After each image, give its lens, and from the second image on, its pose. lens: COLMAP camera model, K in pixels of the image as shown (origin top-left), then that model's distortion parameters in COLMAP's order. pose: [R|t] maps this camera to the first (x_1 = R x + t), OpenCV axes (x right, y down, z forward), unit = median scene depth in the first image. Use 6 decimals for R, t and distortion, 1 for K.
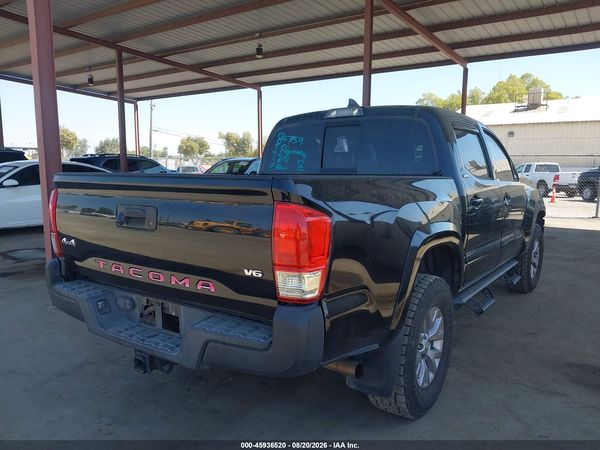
lens RADIAL K [[477.9, 0, 297.8], [0, 477.9, 226.1], [0, 0, 1]] dist [0.006114, -0.016970]
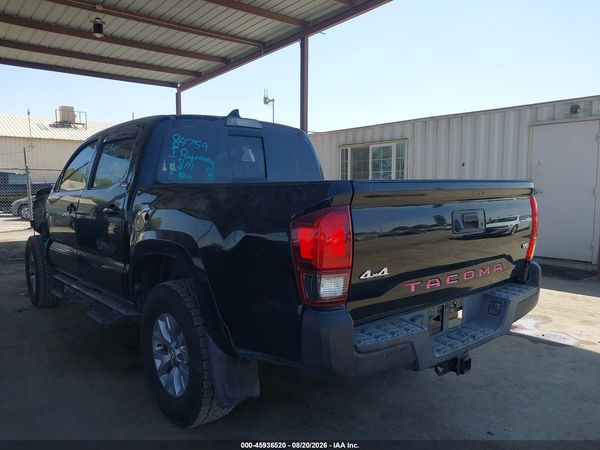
lens RADIAL K [[477.9, 0, 299.1], [0, 477.9, 225.2], [0, 0, 1]] dist [0.006114, -0.016970]
pose [[0.260720, -0.078034, 0.962256, -0.810730], [0.112453, 0.992398, 0.050010, -0.058539], [-0.958843, 0.095170, 0.267513, 0.613718]]
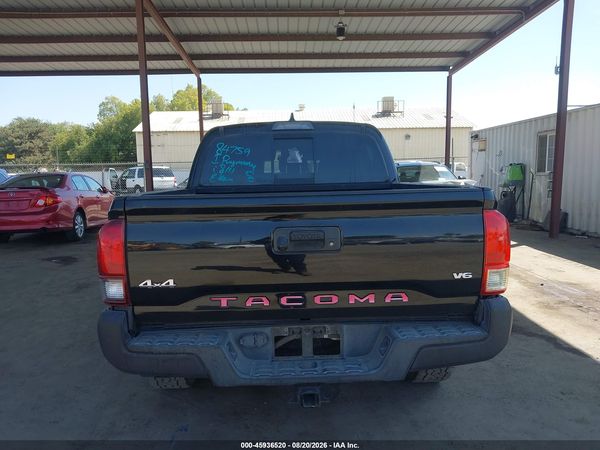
lens RADIAL K [[477.9, 0, 302.0], [0, 477.9, 226.6], [0, 0, 1]] dist [0.006114, -0.016970]
pose [[0.792371, -0.083762, 0.604261, -0.512490], [0.088817, 0.995814, 0.021573, -0.036047], [-0.603539, 0.036575, 0.796494, 0.155942]]
